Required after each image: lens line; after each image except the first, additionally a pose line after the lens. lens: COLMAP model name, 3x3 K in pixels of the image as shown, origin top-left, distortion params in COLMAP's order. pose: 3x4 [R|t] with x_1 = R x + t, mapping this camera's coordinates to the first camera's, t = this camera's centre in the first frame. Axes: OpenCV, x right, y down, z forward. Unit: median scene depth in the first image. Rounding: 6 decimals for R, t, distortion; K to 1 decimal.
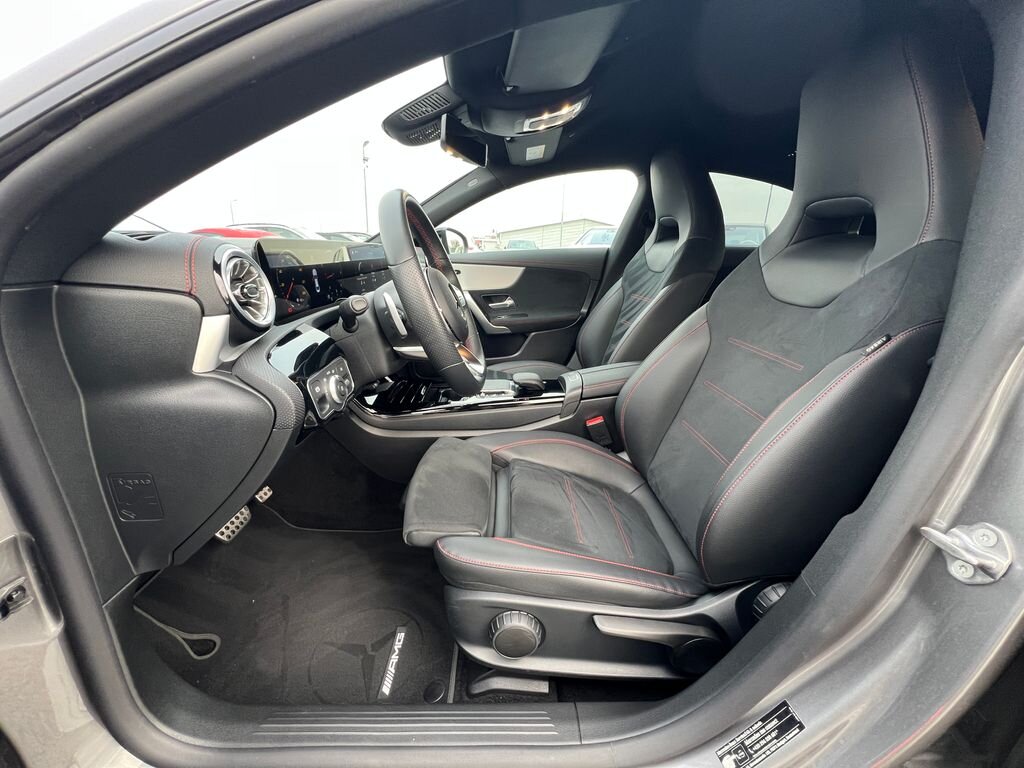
lens RADIAL K [[414.7, 0, 512.0], [0, 414.7, 384.0], [0, 0, 1]] dist [0.005958, -0.000092]
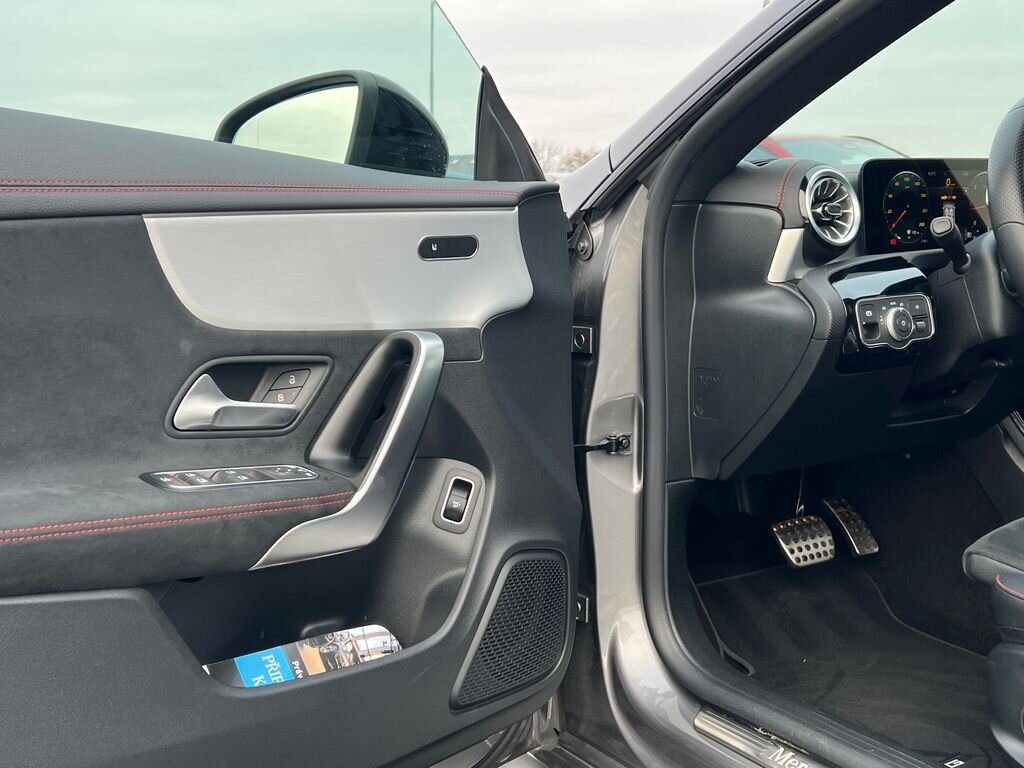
lens RADIAL K [[1200.5, 0, 514.4], [0, 1200.5, 391.3], [0, 0, 1]] dist [0.181854, -0.609547]
pose [[0.527004, 0.095184, -0.844516, 1.518809], [-0.233504, 0.971682, -0.036197, 0.499105], [0.817155, 0.216274, 0.534306, -1.119199]]
